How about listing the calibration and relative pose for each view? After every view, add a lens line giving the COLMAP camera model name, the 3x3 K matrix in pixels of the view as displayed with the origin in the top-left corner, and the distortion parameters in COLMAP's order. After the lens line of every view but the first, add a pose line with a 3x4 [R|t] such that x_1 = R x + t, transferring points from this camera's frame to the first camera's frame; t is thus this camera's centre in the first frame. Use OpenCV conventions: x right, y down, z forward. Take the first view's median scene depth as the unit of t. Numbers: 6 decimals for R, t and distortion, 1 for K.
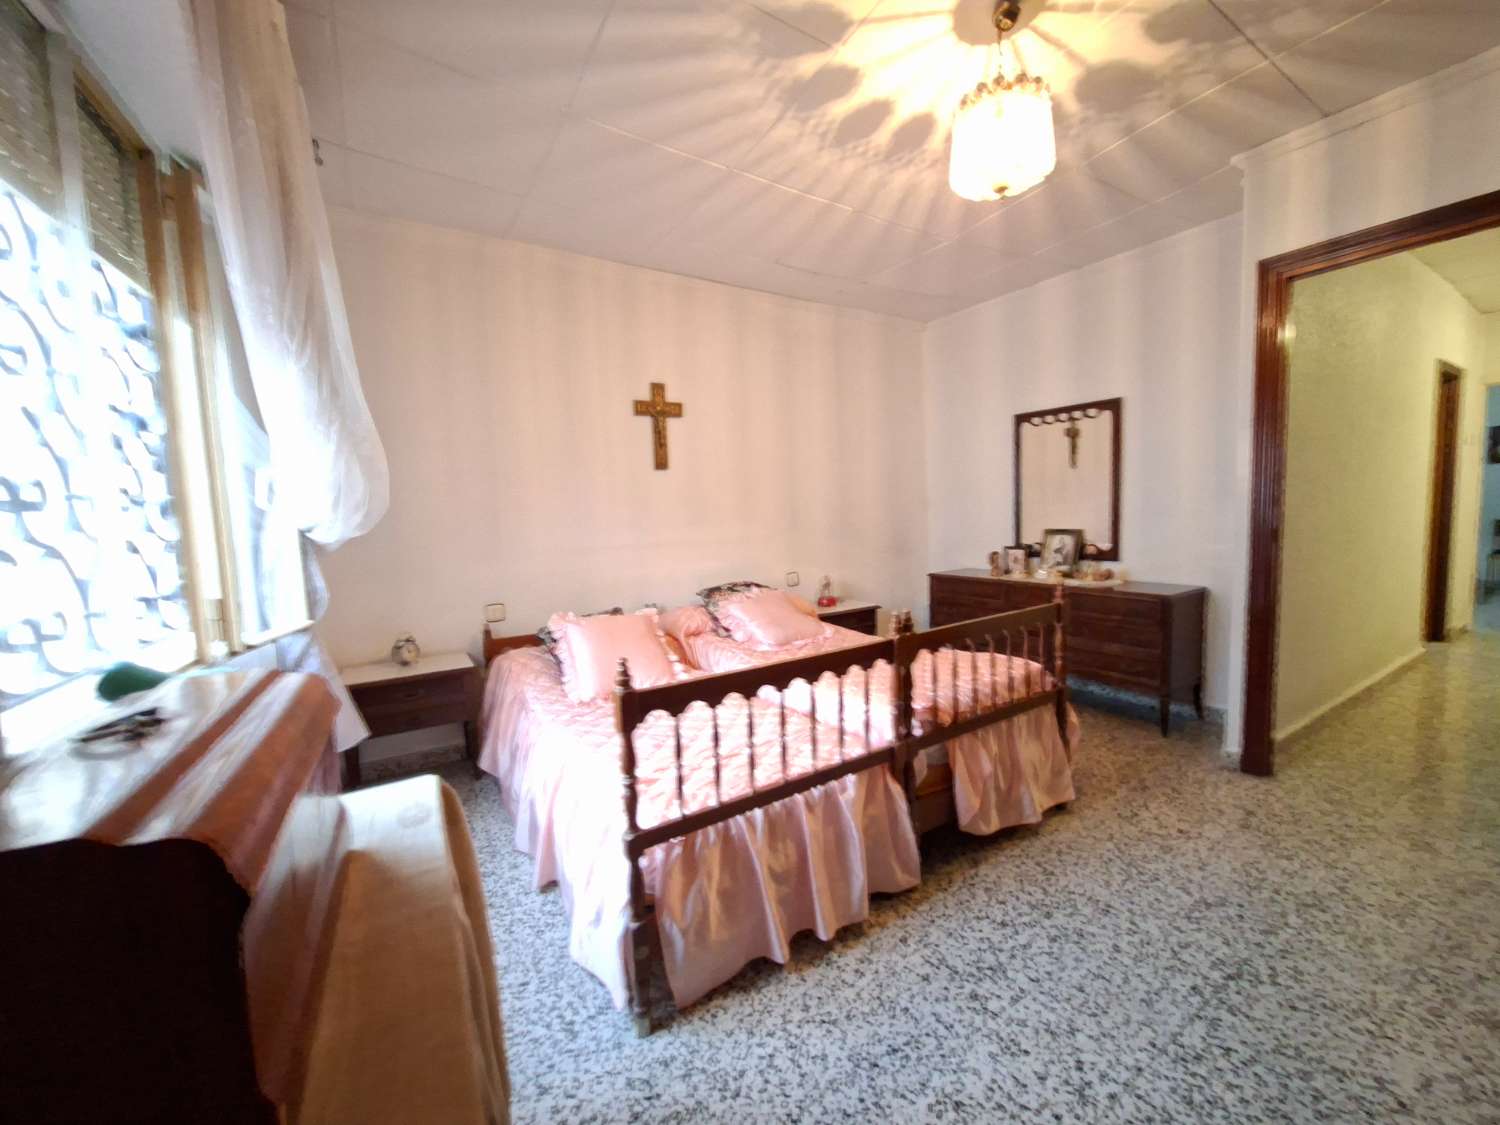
lens RADIAL K [[549.5, 0, 749.6], [0, 549.5, 558.9], [0, 0, 1]] dist [-0.005396, 0.000376]
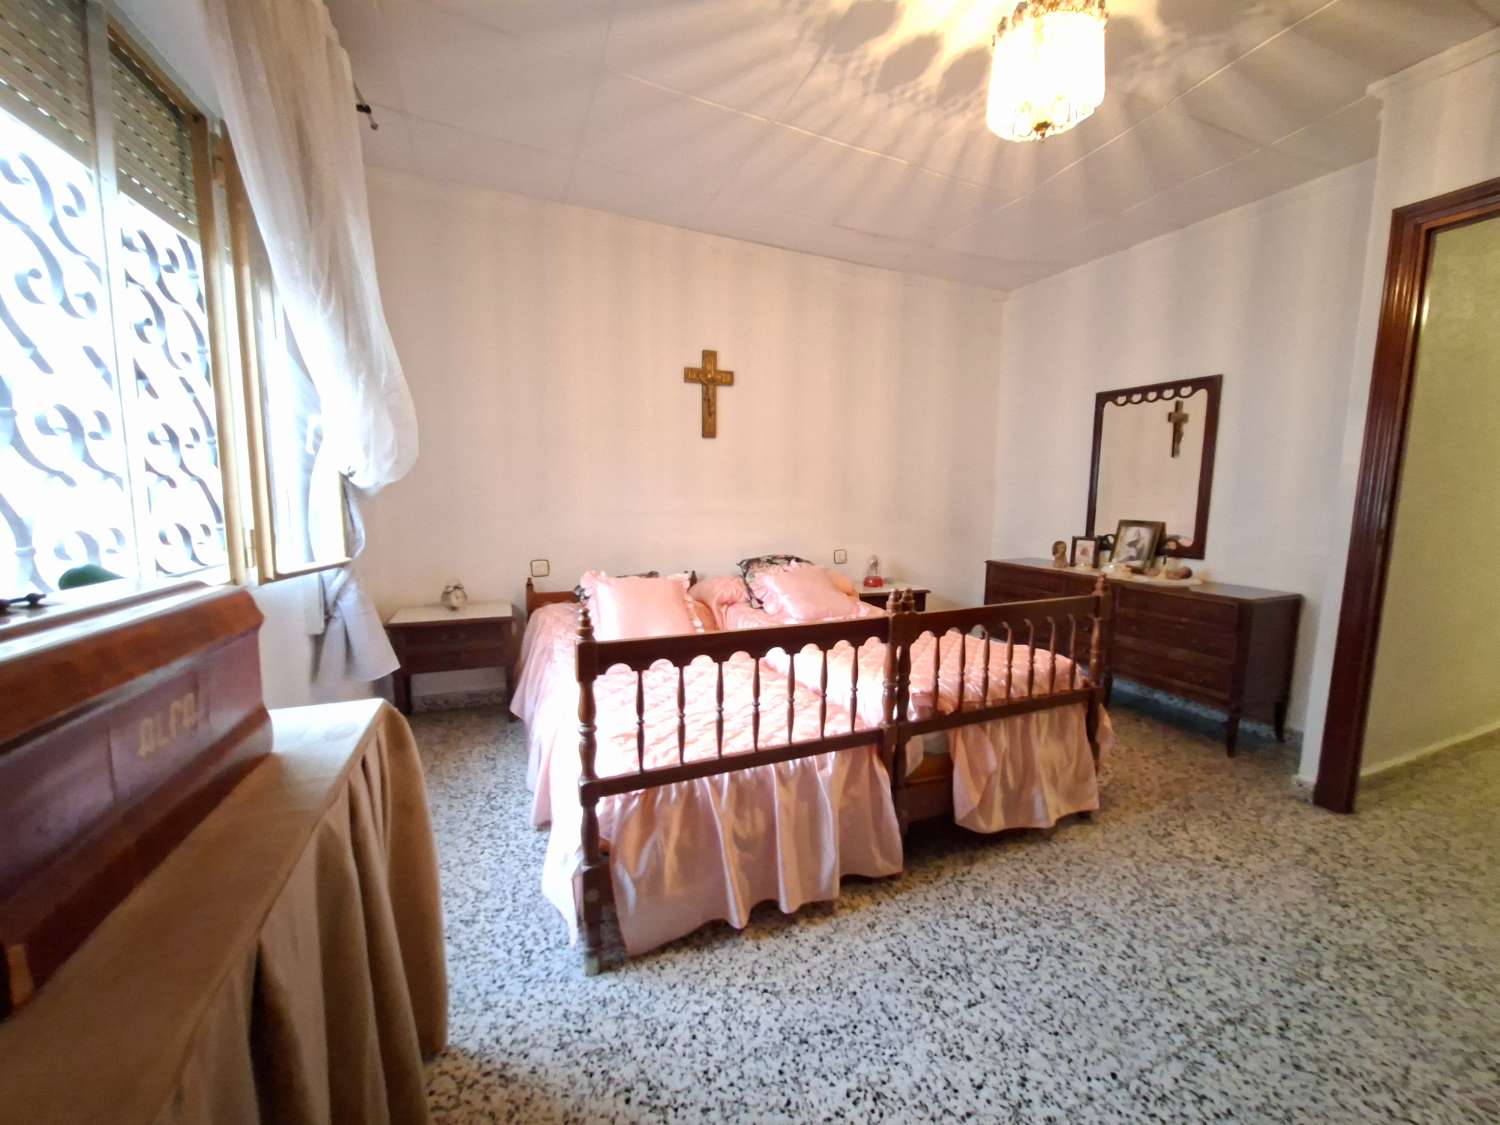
lens RADIAL K [[549.5, 0, 755.0], [0, 549.5, 555.5], [0, 0, 1]] dist [-0.005396, 0.000376]
pose [[0.988966, 0.065262, -0.132996, 0.137525], [-0.060822, 0.997456, 0.037182, 0.017384], [0.135084, -0.028682, 0.990419, 0.027626]]
